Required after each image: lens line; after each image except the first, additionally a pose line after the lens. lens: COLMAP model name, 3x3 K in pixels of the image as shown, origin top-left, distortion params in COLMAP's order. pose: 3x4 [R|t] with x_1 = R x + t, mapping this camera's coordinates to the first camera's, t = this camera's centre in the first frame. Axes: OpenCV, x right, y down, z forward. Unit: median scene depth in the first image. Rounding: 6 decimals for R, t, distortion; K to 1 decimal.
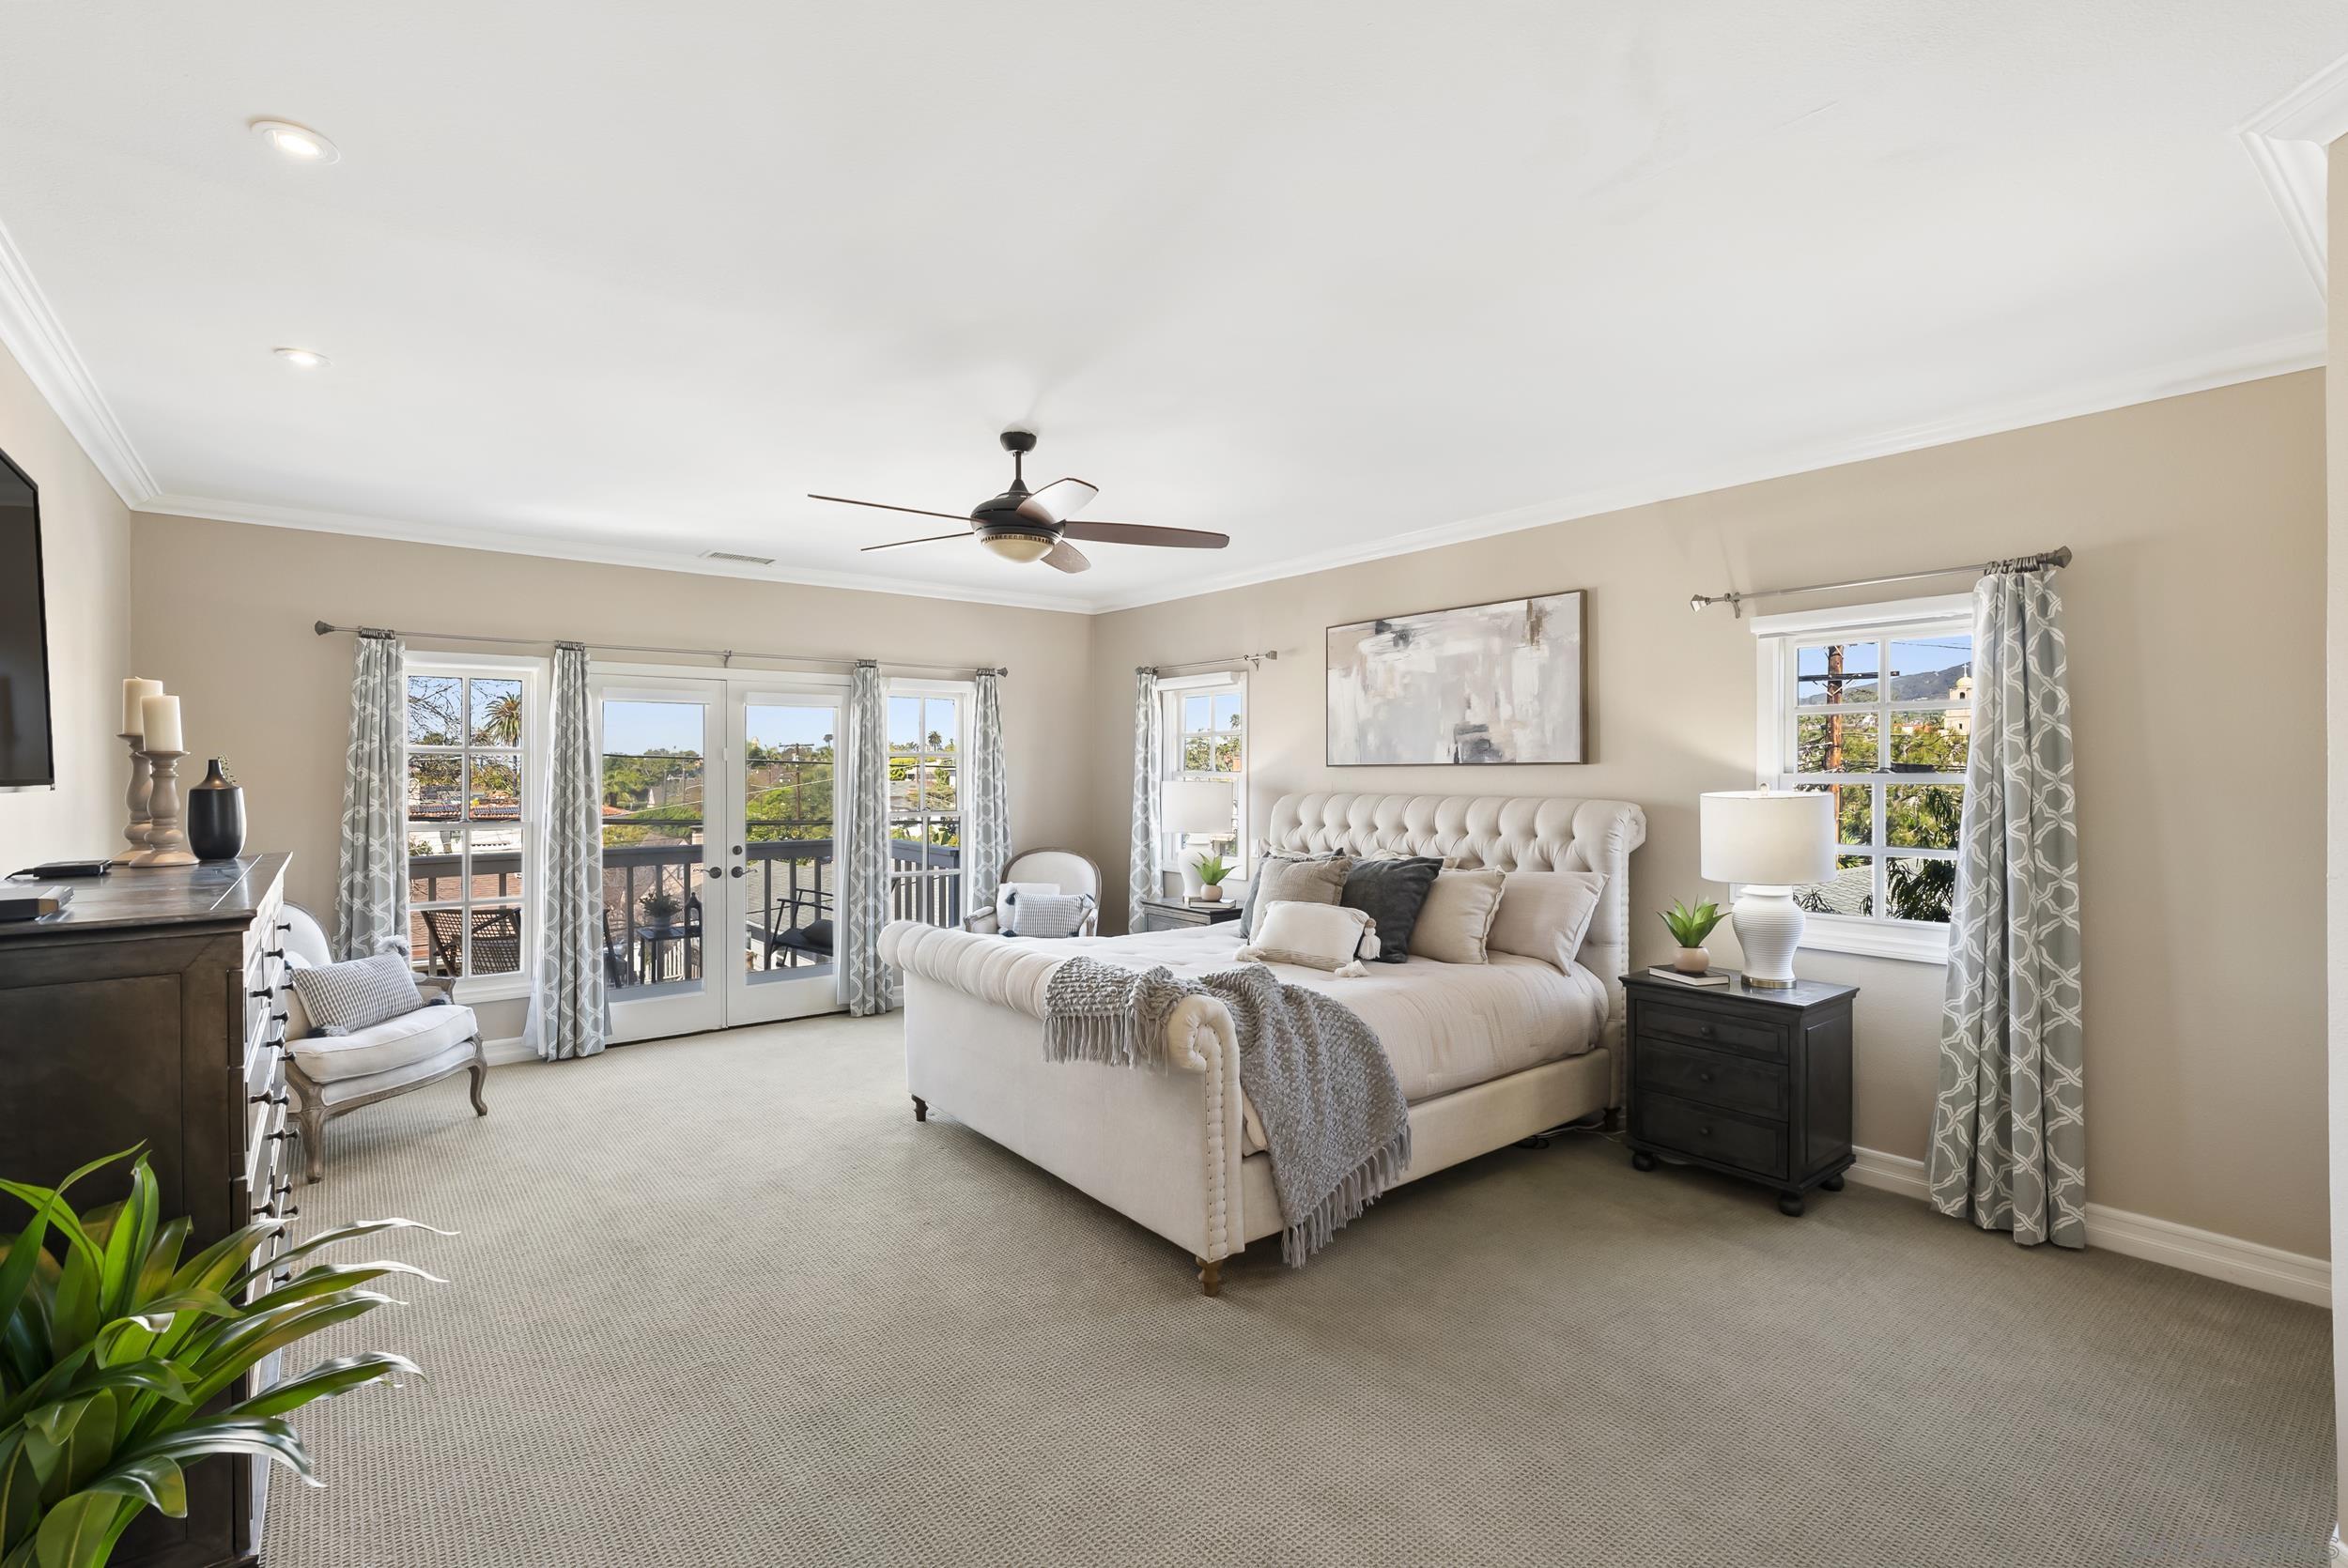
lens RADIAL K [[1064.1, 0, 1168.1], [0, 1064.1, 776.7], [0, 0, 1]] dist [-0.008858, 0.003677]
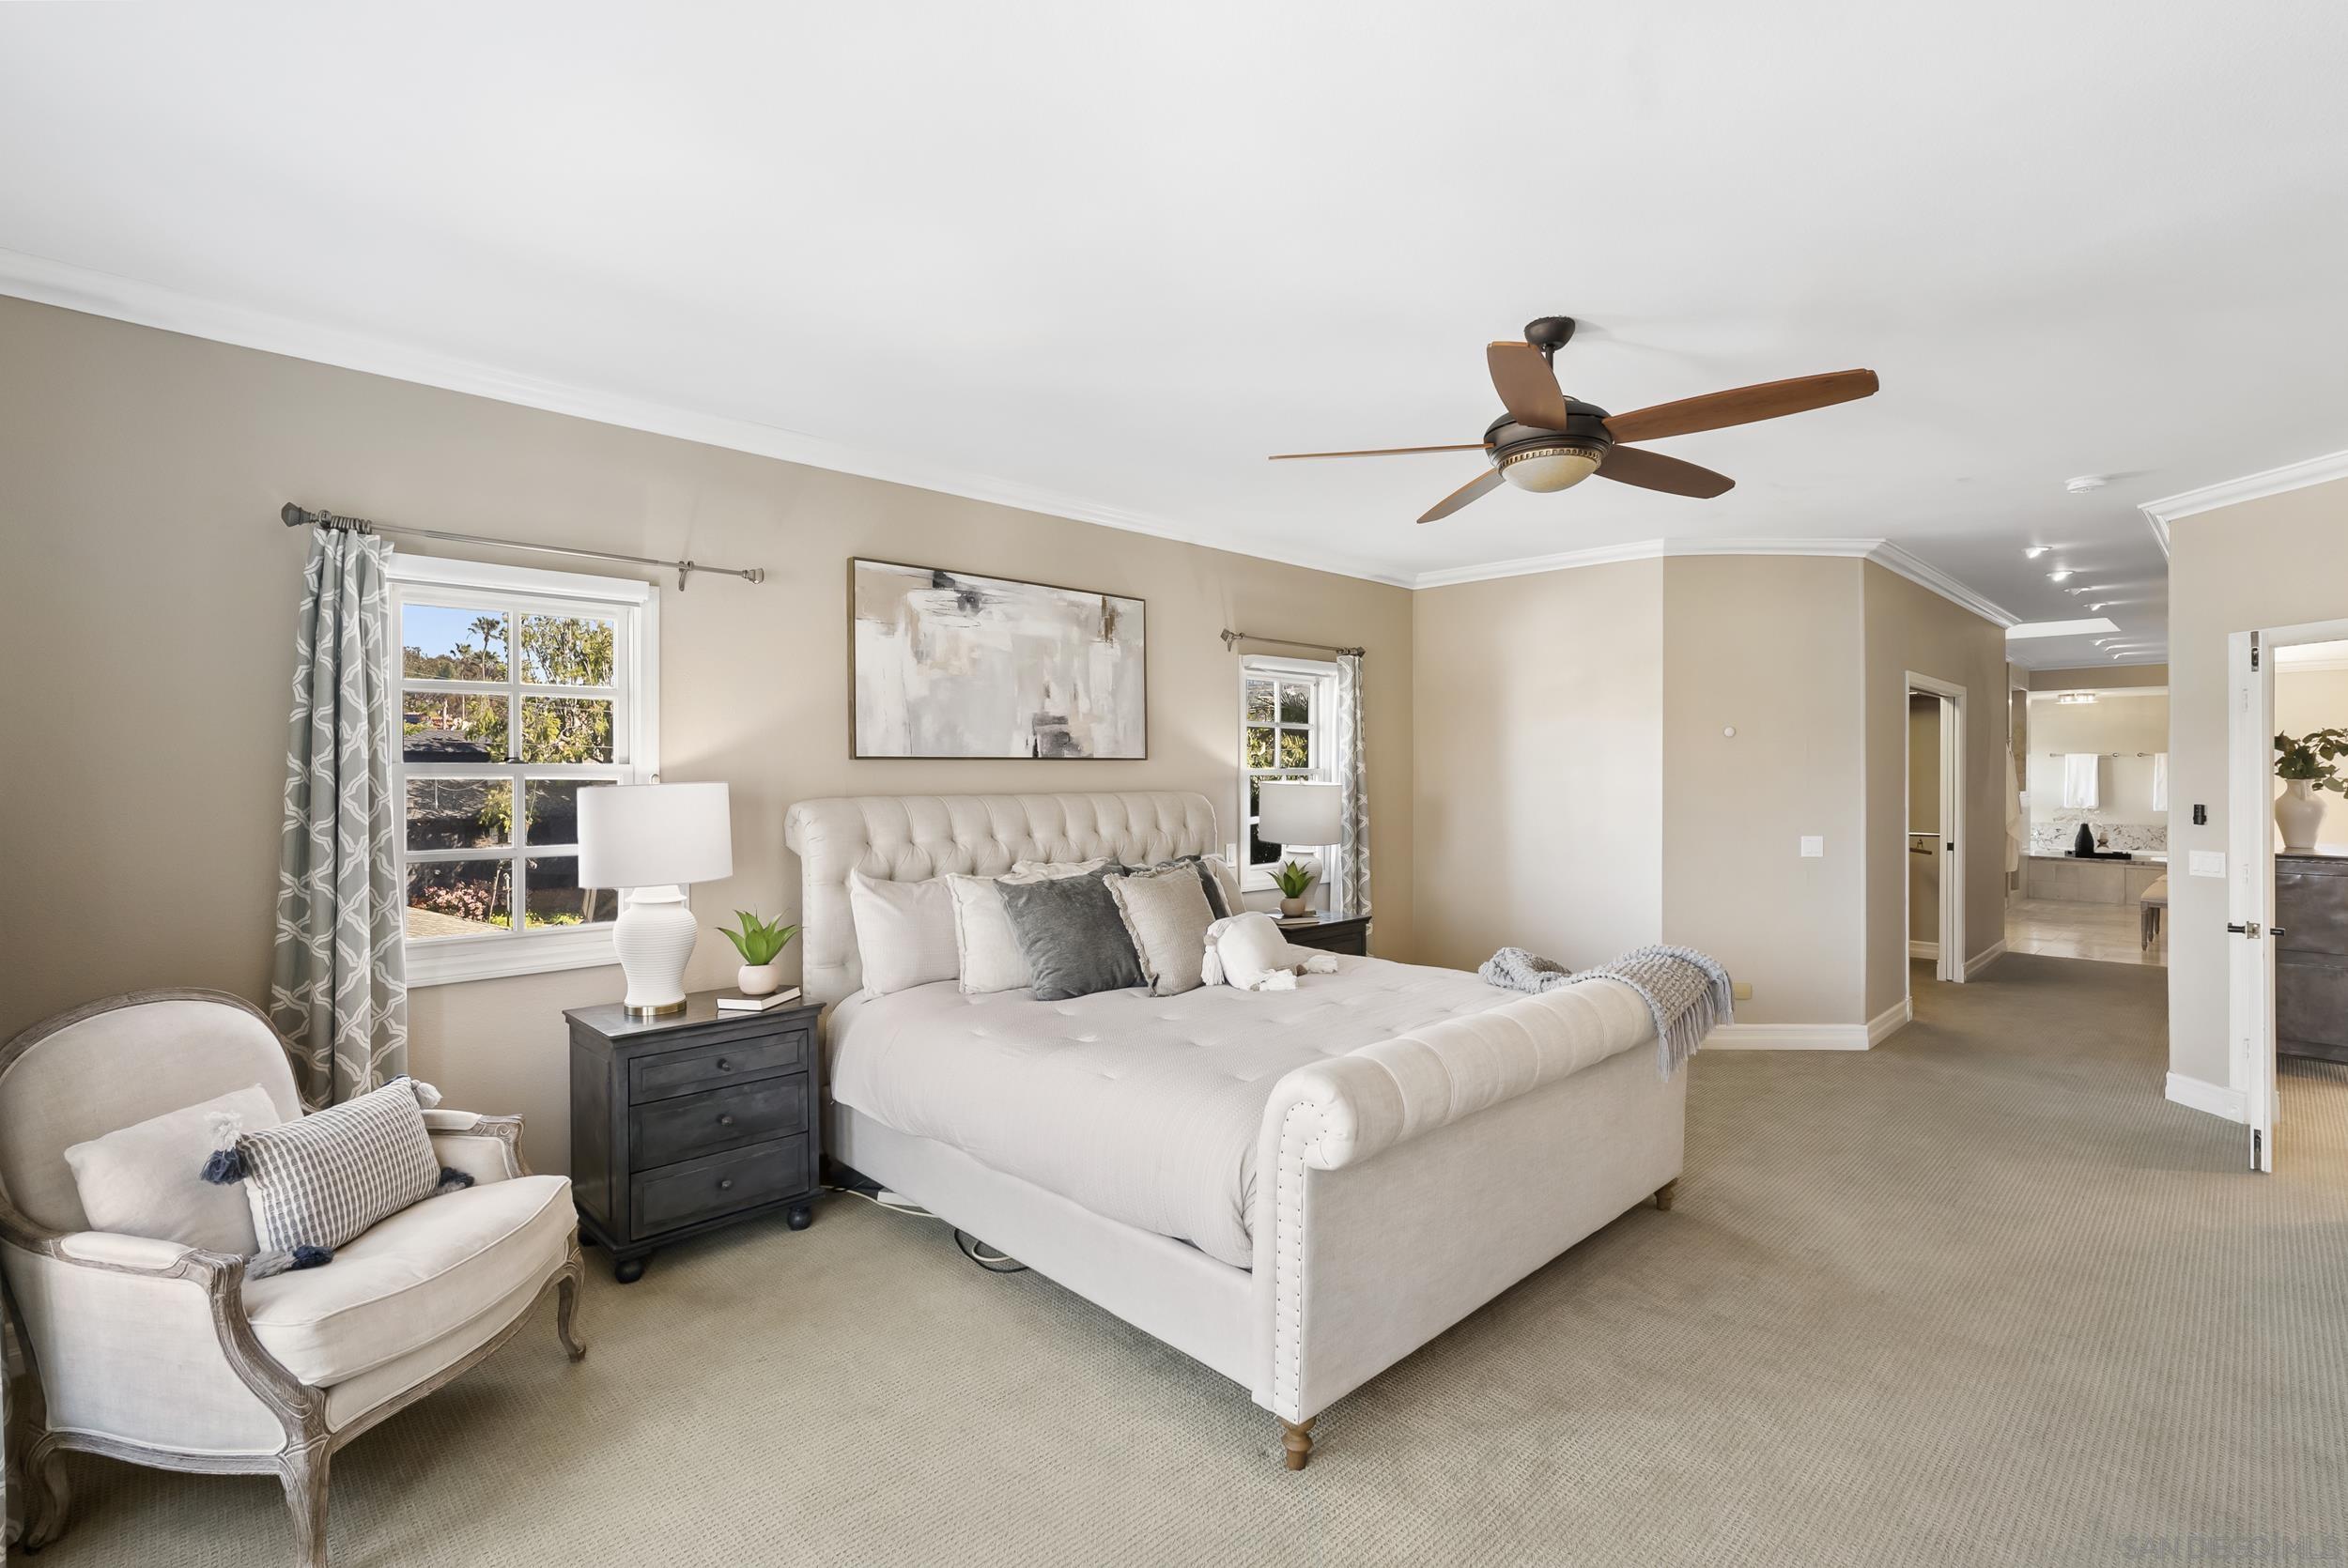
lens RADIAL K [[1064.1, 0, 1159.5], [0, 1064.1, 769.0], [0, 0, 1]] dist [-0.008858, 0.003677]
pose [[-0.089627, 0.000718, 0.995975, -0.605933], [0.004929, 0.999988, -0.000277, -0.002067], [-0.995963, 0.004885, -0.089629, 0.942501]]
